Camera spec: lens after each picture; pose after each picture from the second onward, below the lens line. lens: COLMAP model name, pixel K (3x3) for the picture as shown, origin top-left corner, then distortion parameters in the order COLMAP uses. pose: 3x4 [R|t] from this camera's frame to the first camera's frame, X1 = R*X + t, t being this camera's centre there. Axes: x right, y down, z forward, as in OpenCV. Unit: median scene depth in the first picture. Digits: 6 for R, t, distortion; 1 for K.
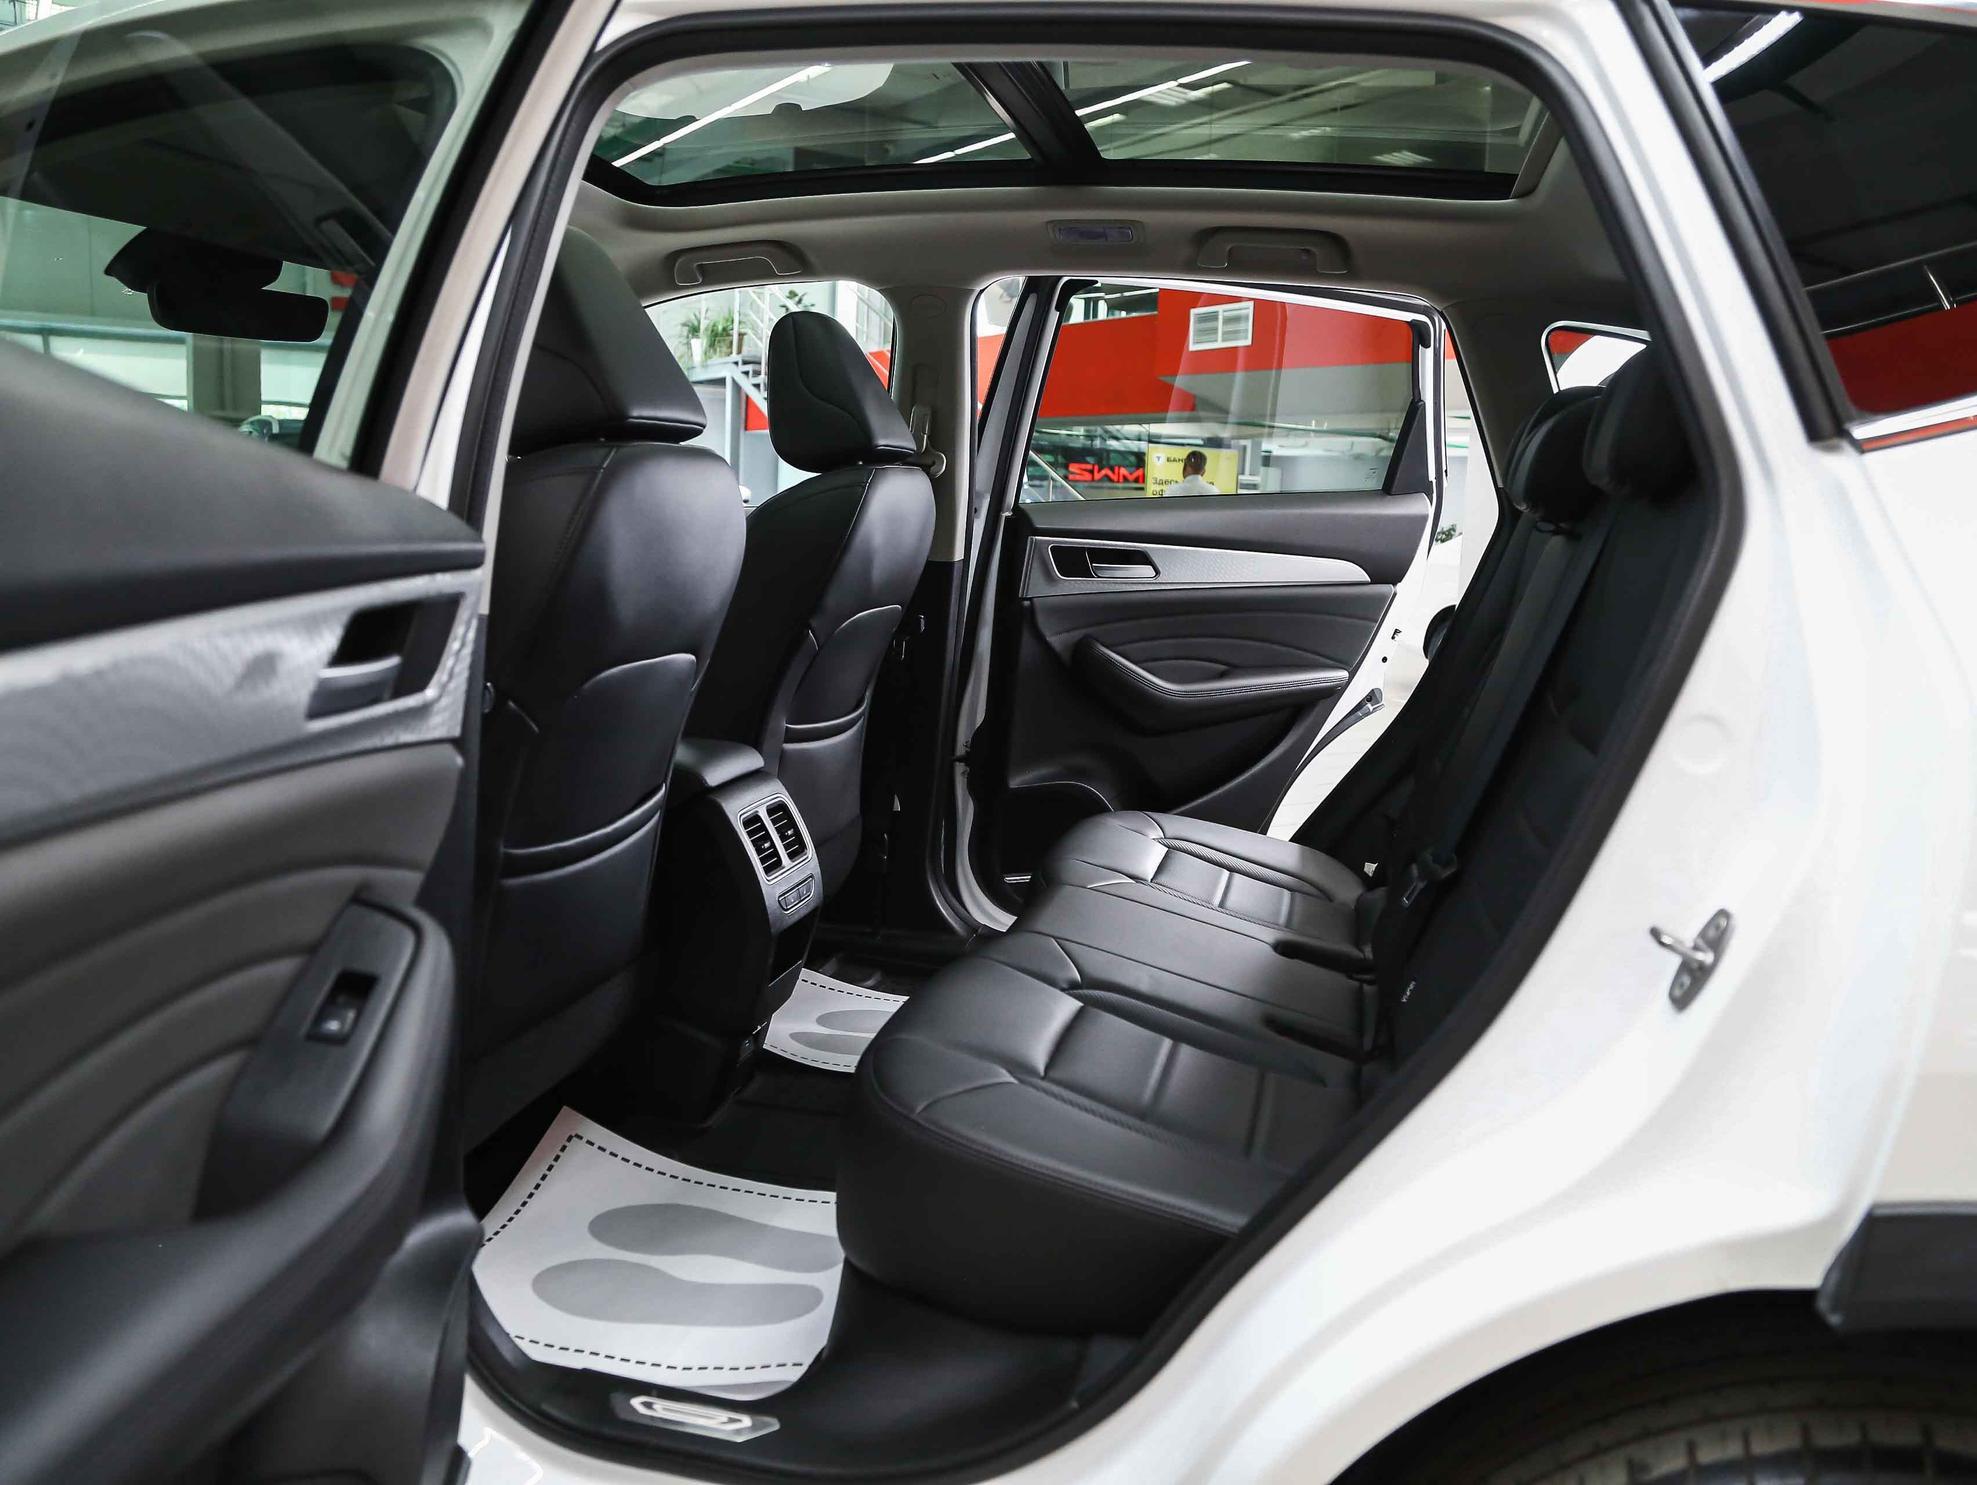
lens RADIAL K [[1517.0, 0, 988.5], [0, 1517.0, 742.5], [0, 0, 1]] dist [-0.133786, 0.082396]
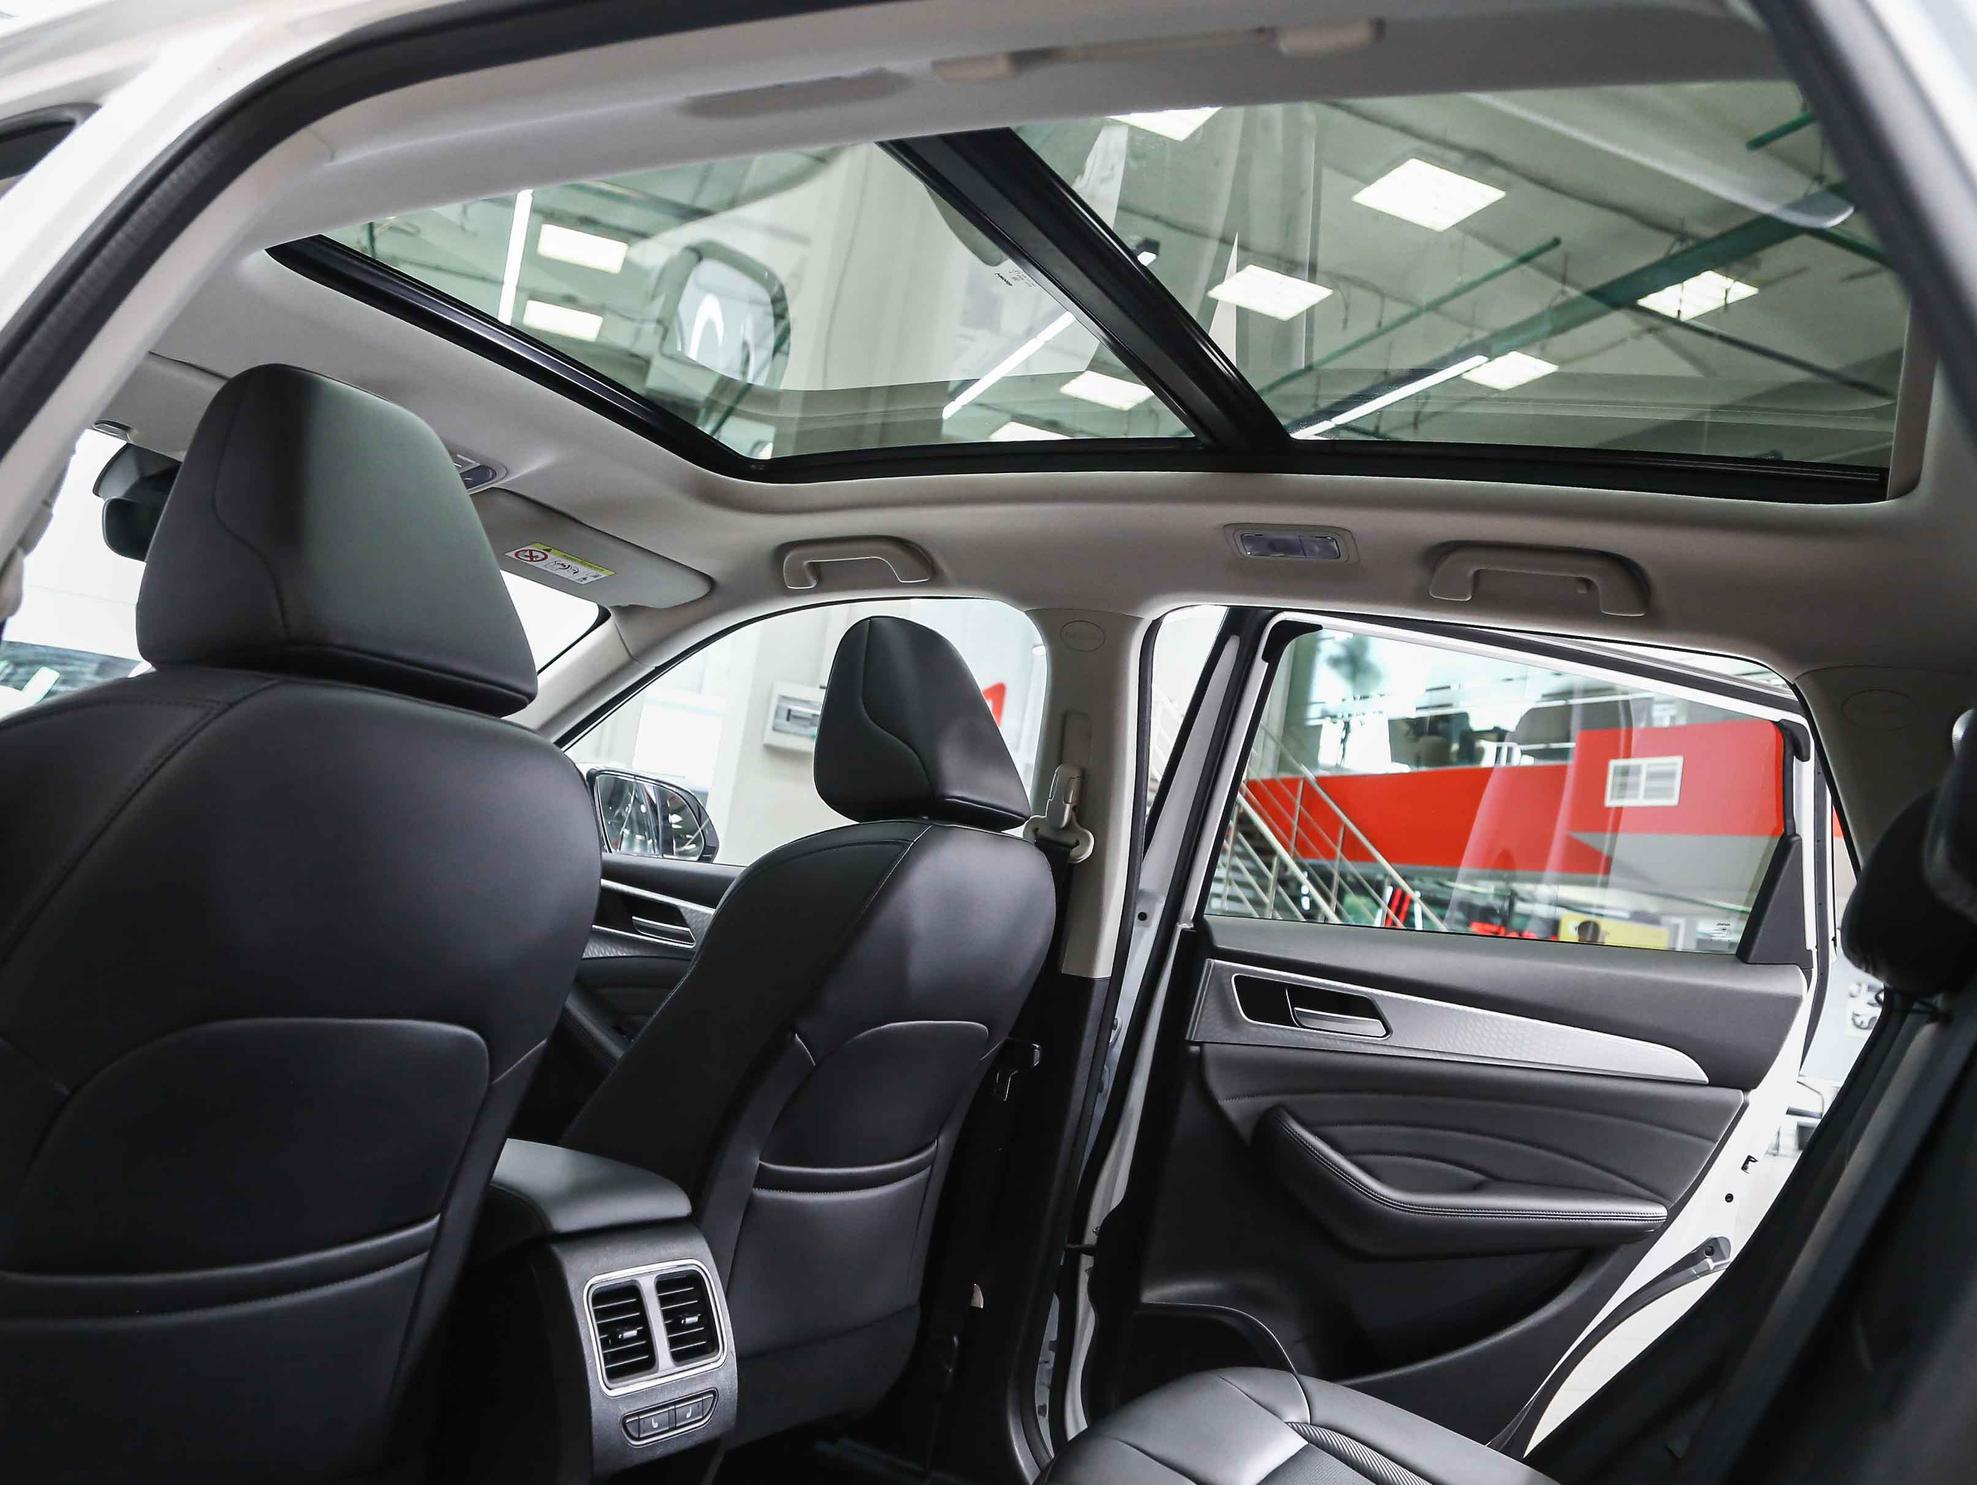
lens RADIAL K [[1558.2, 0, 1026.4], [0, 1558.2, 762.5], [0, 0, 1]] dist [-0.099963, 0.010848]
pose [[0.961480, 0.091611, -0.259159, 0.128097], [-0.157940, 0.955773, -0.248098, -0.025394], [0.224968, 0.279473, 0.933426, 0.243041]]
